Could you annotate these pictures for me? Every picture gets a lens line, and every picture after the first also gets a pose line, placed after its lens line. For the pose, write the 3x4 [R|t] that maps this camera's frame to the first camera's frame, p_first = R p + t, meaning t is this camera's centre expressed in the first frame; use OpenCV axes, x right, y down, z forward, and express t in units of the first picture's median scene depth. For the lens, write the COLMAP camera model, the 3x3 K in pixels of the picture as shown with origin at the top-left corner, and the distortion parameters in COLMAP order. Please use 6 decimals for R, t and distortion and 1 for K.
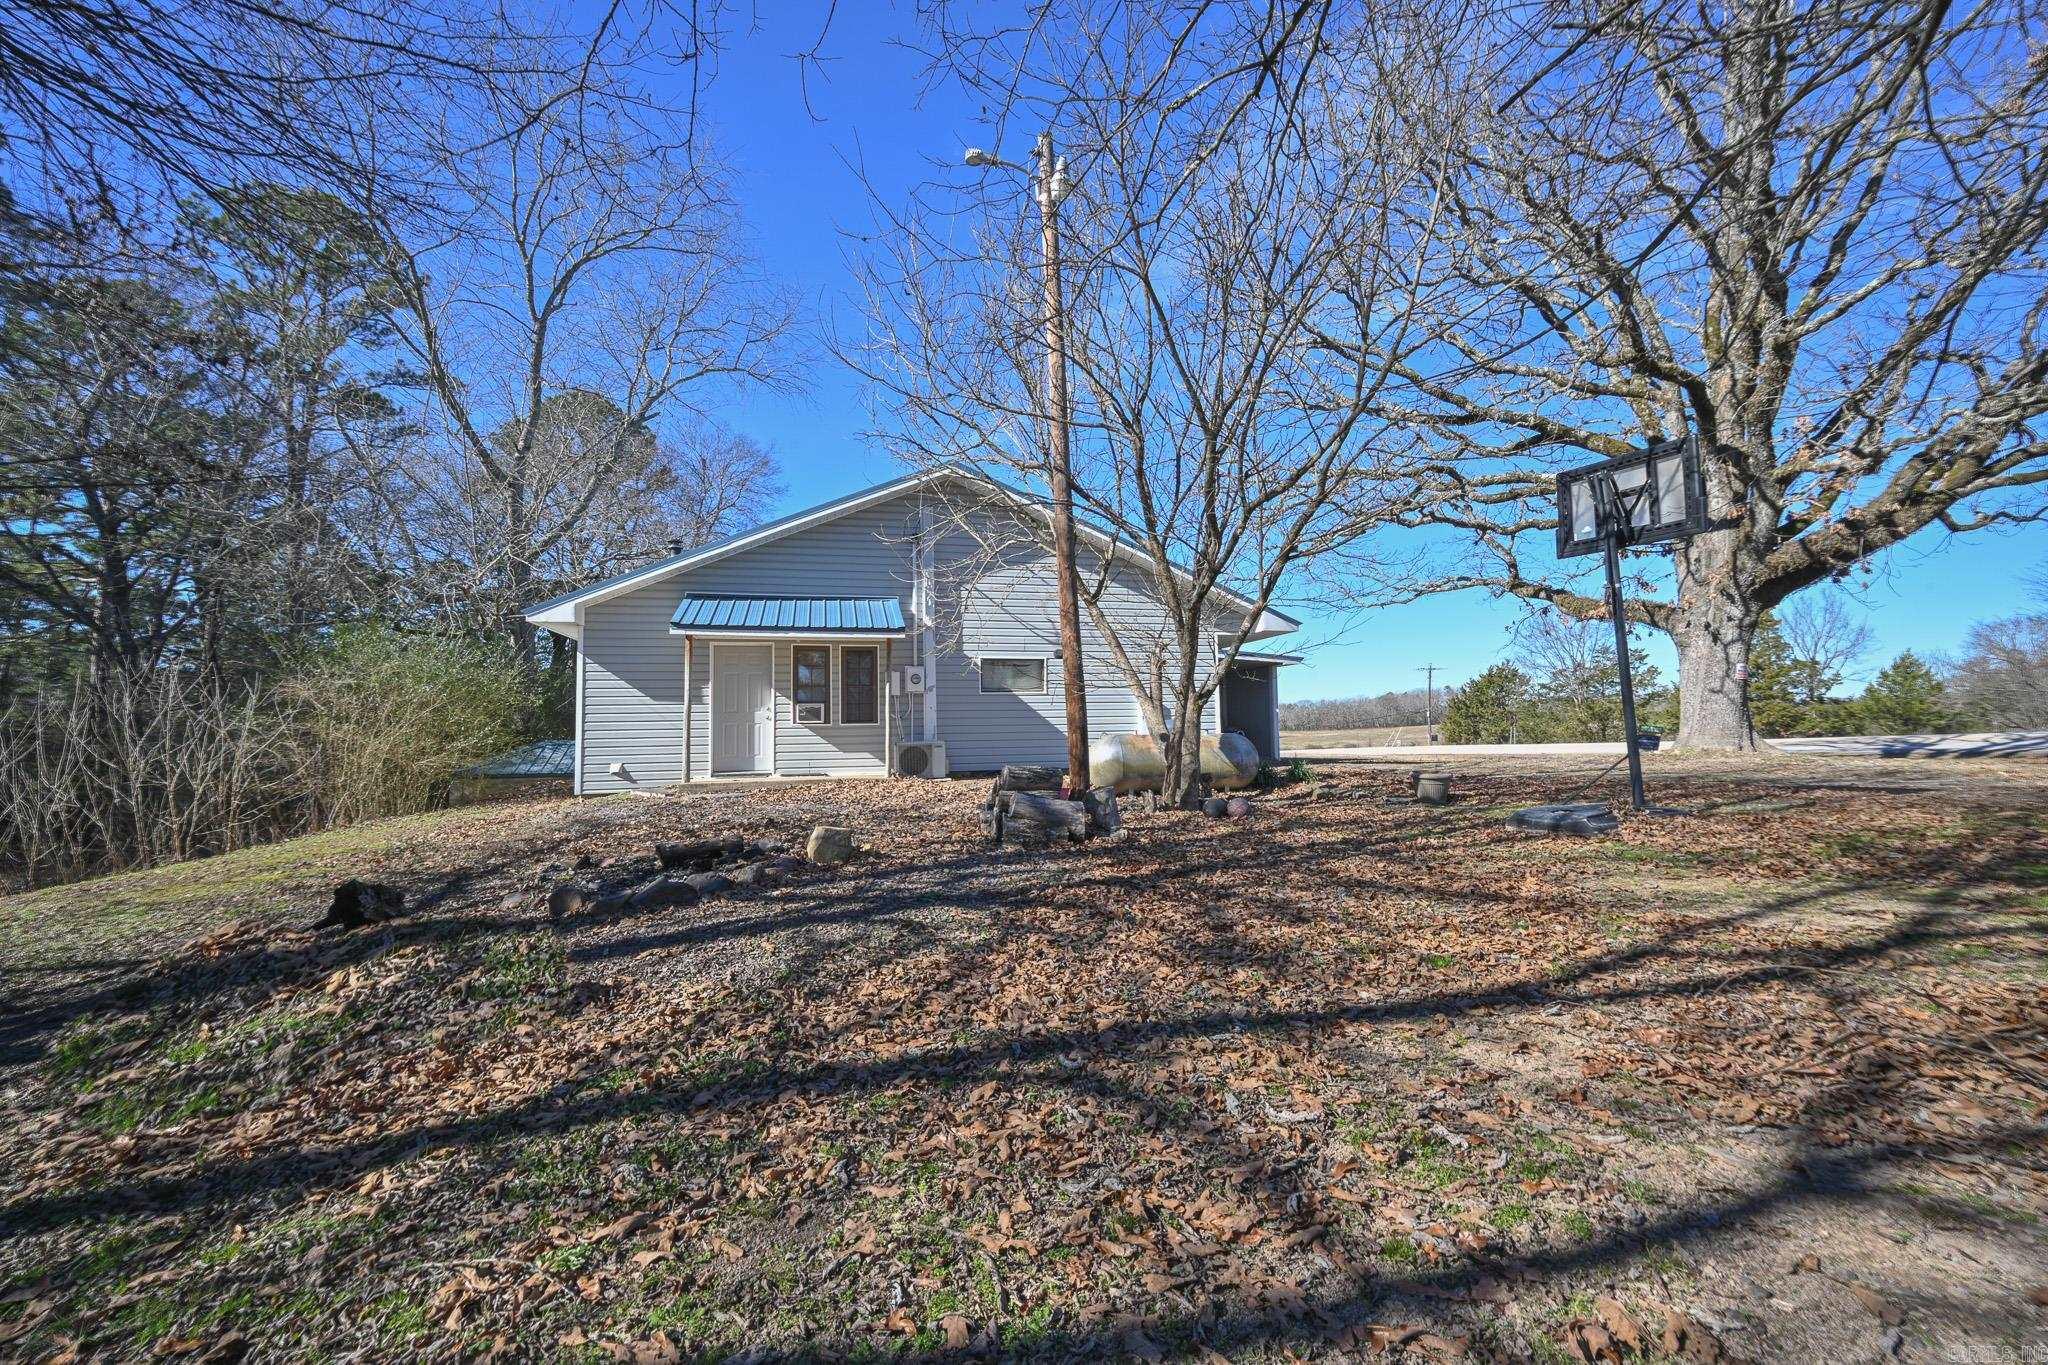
lens RADIAL K [[913.4, 0, 1023.1], [0, 913.4, 642.1], [0, 0, 1]] dist [-0.003425, -0.000542]
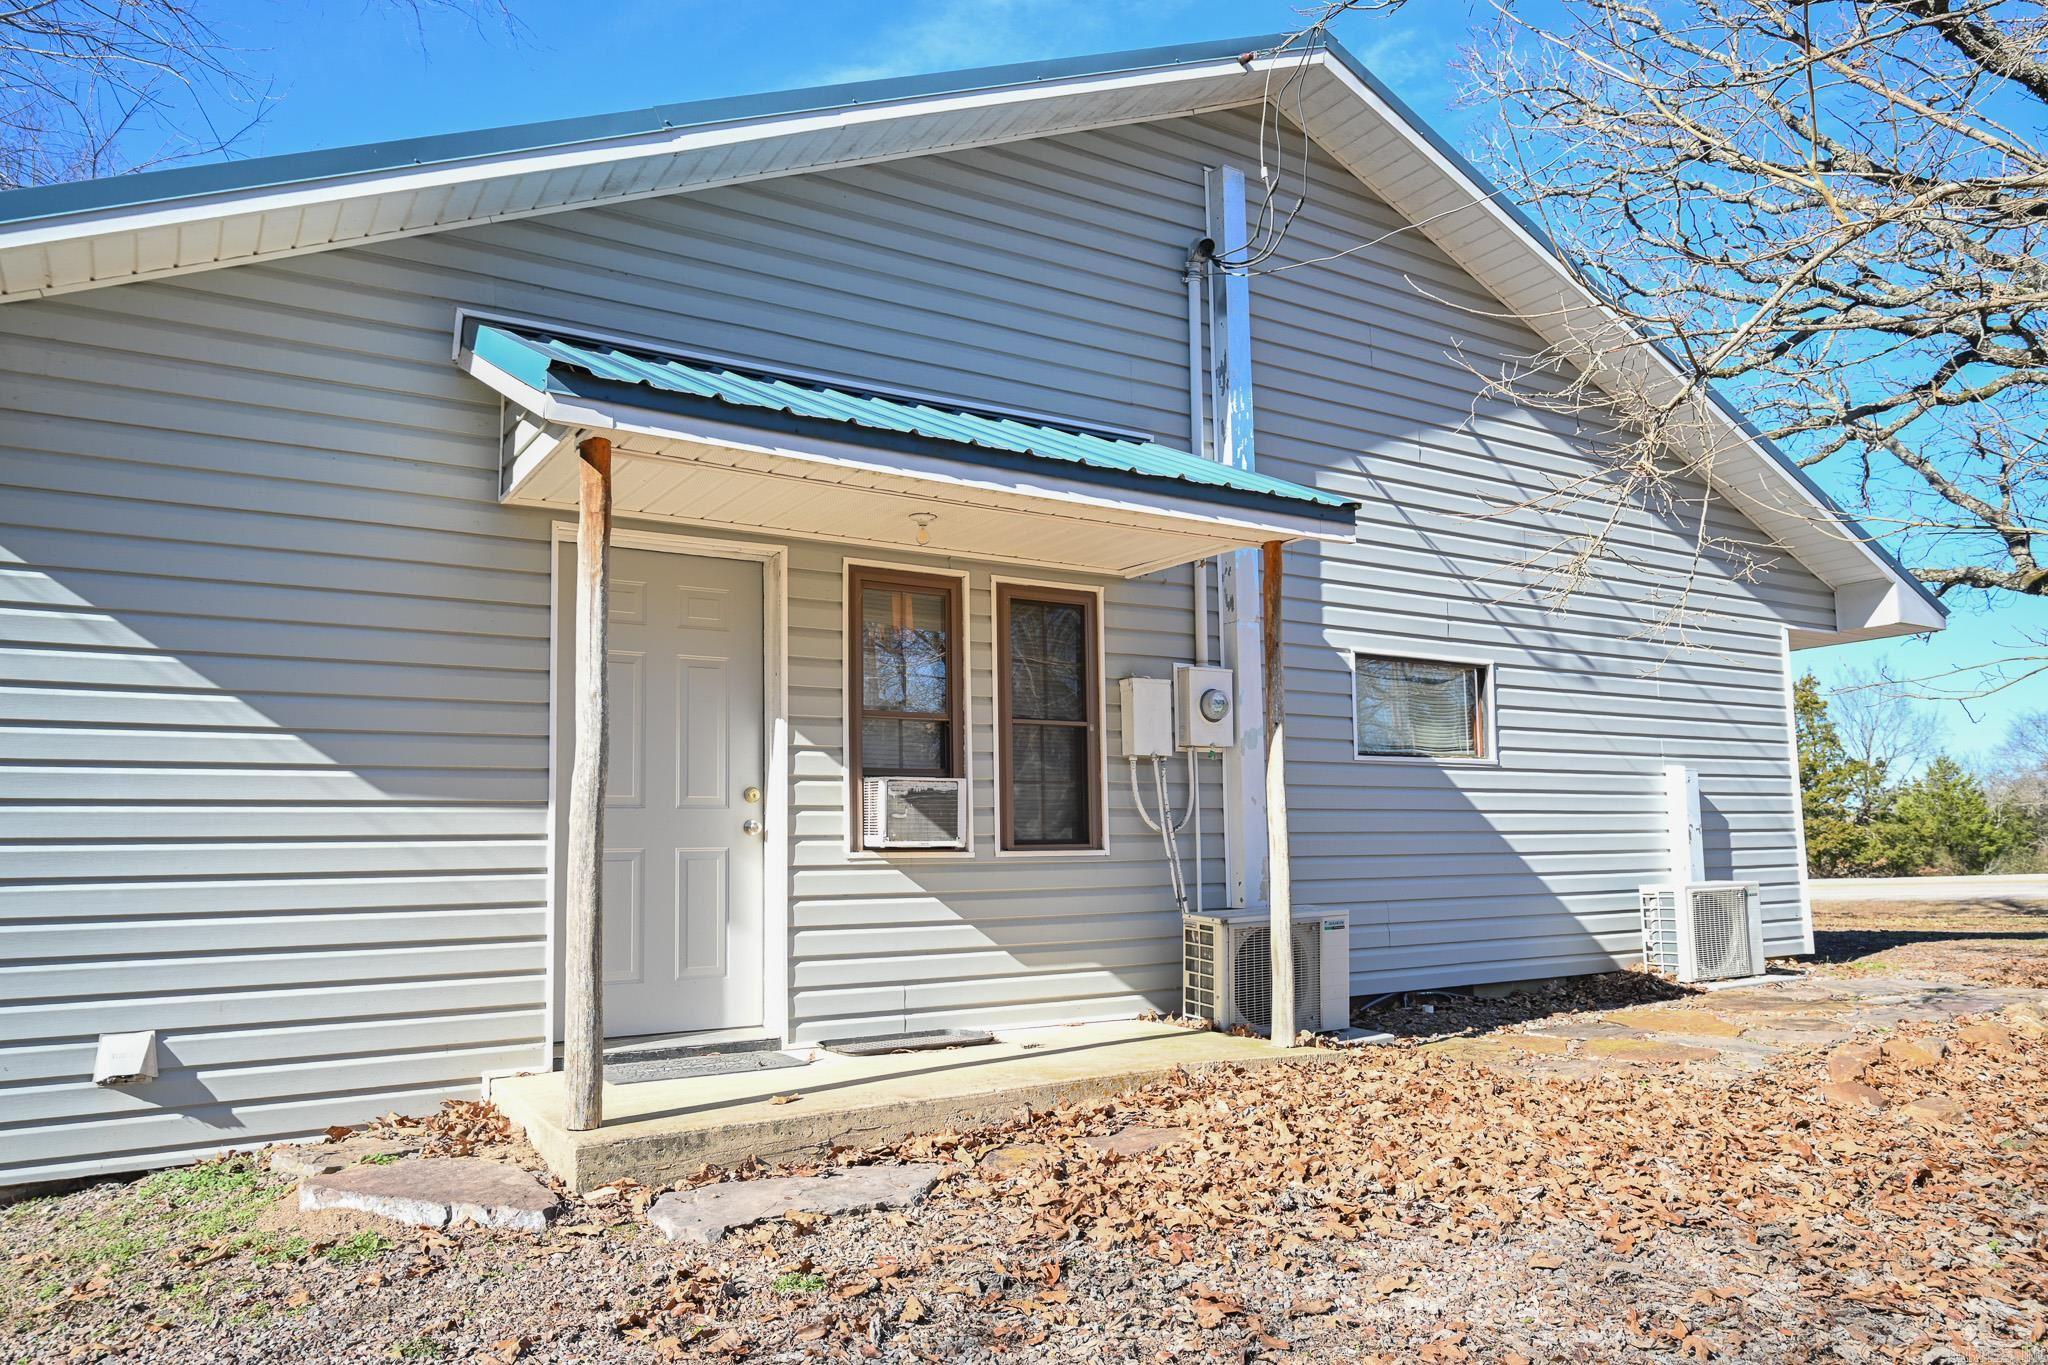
lens RADIAL K [[1470.0, 0, 1053.4], [0, 1470.0, 695.6], [0, 0, 1]] dist [-0.000792, -0.008831]
pose [[0.943110, 0.037806, 0.330324, -0.338019], [-0.032797, 0.999247, -0.020727, 0.050121], [-0.330859, 0.008714, 0.943640, 0.568737]]
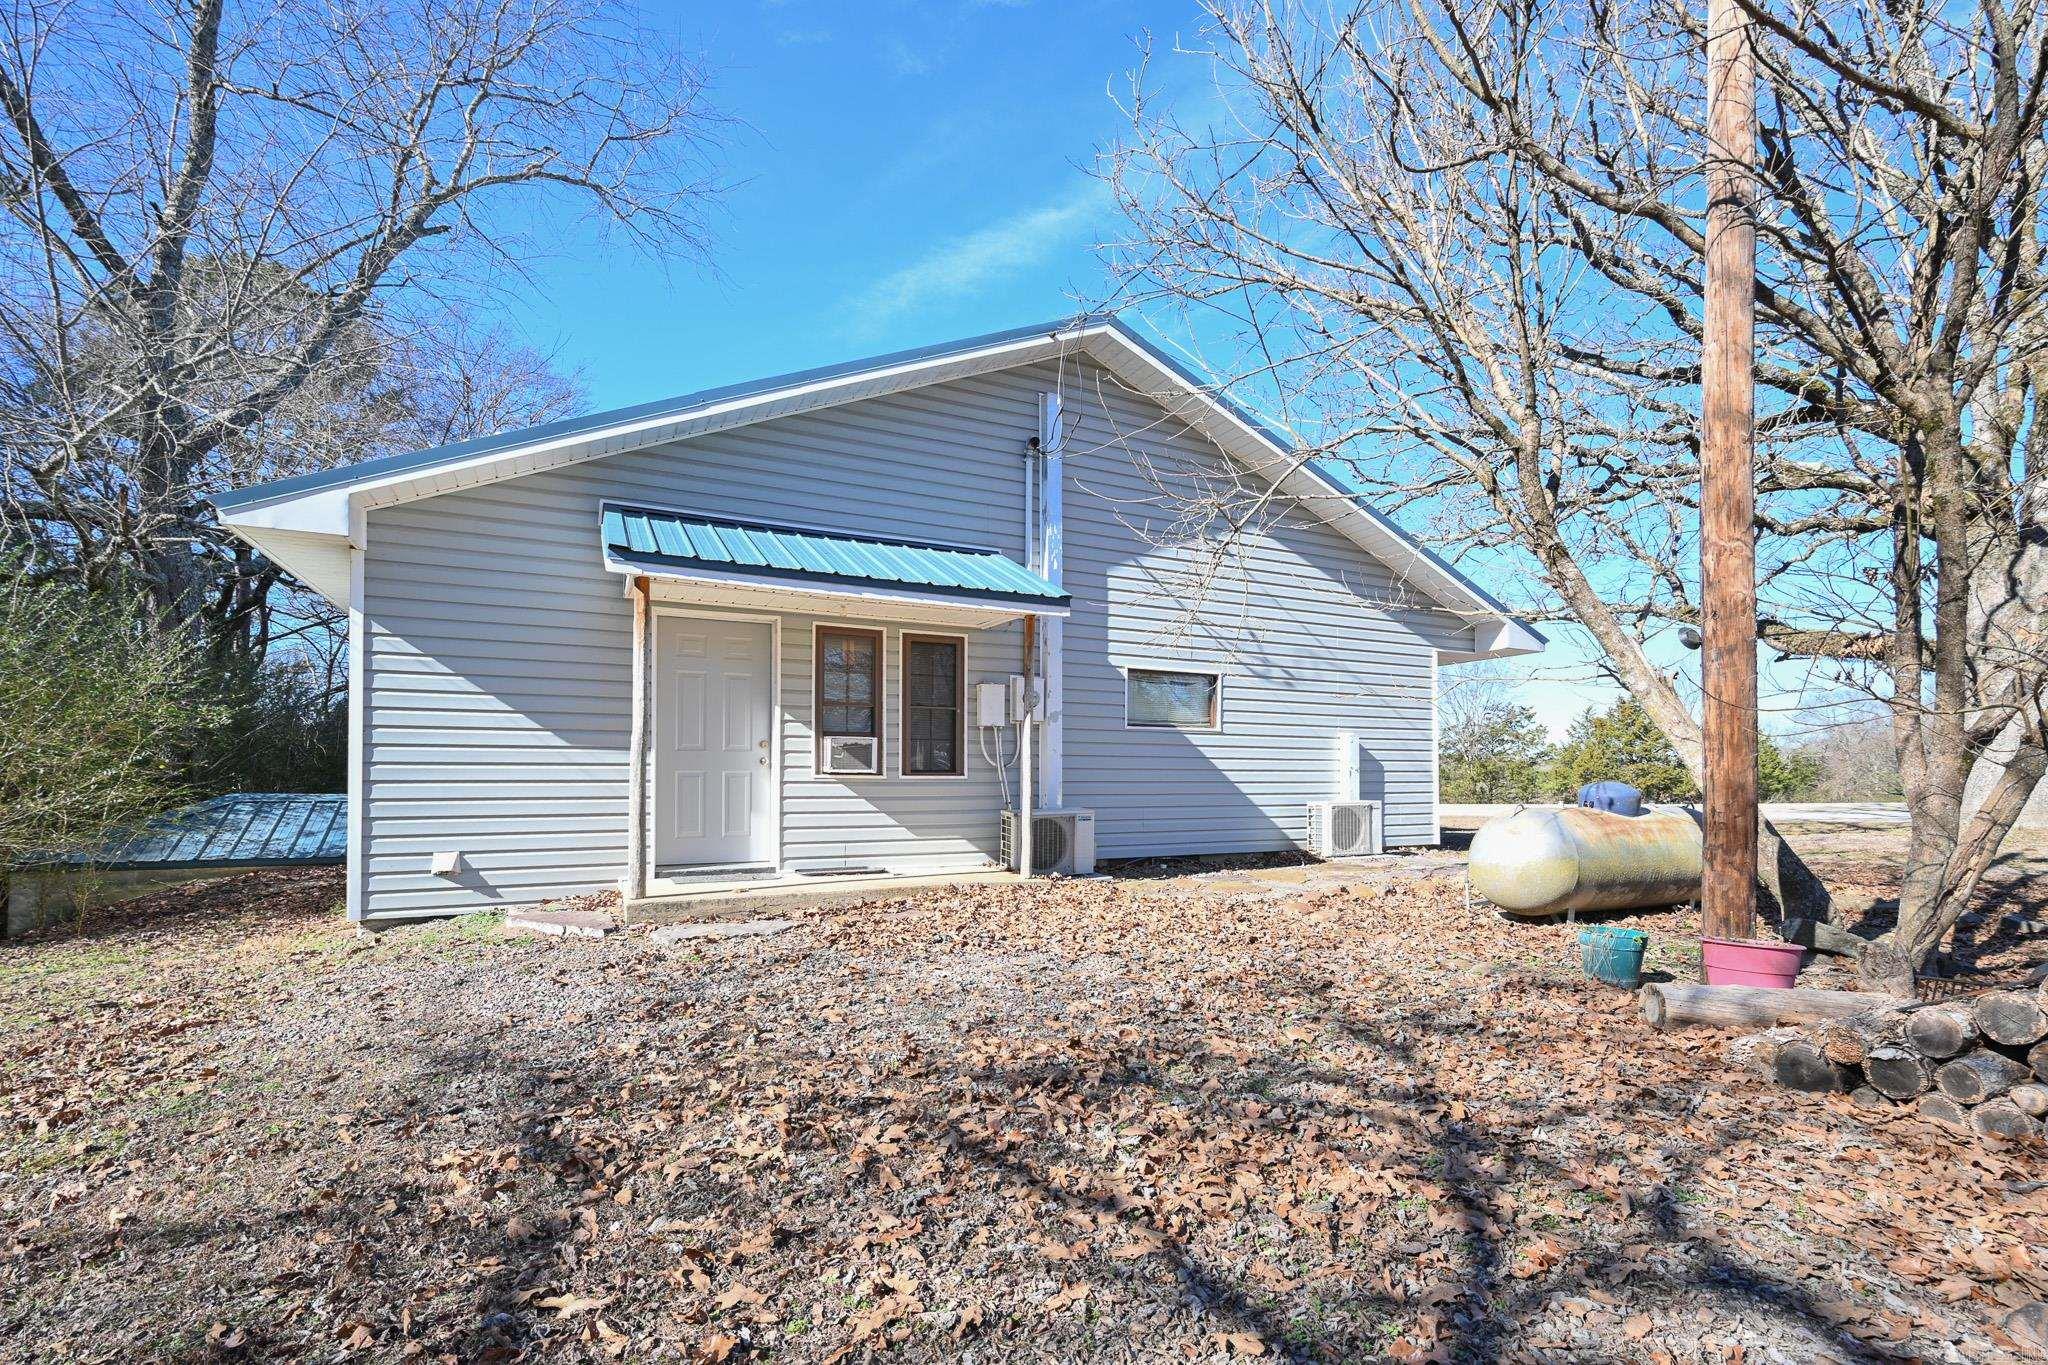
lens RADIAL K [[994.4, 0, 1069.8], [0, 994.4, 752.6], [0, 0, 1]] dist [-0.005046, 0.000385]
pose [[0.968062, 0.025838, 0.249378, -0.251895], [-0.043446, 0.996915, 0.065361, 0.033236], [-0.246920, -0.074108, 0.966198, 0.414431]]
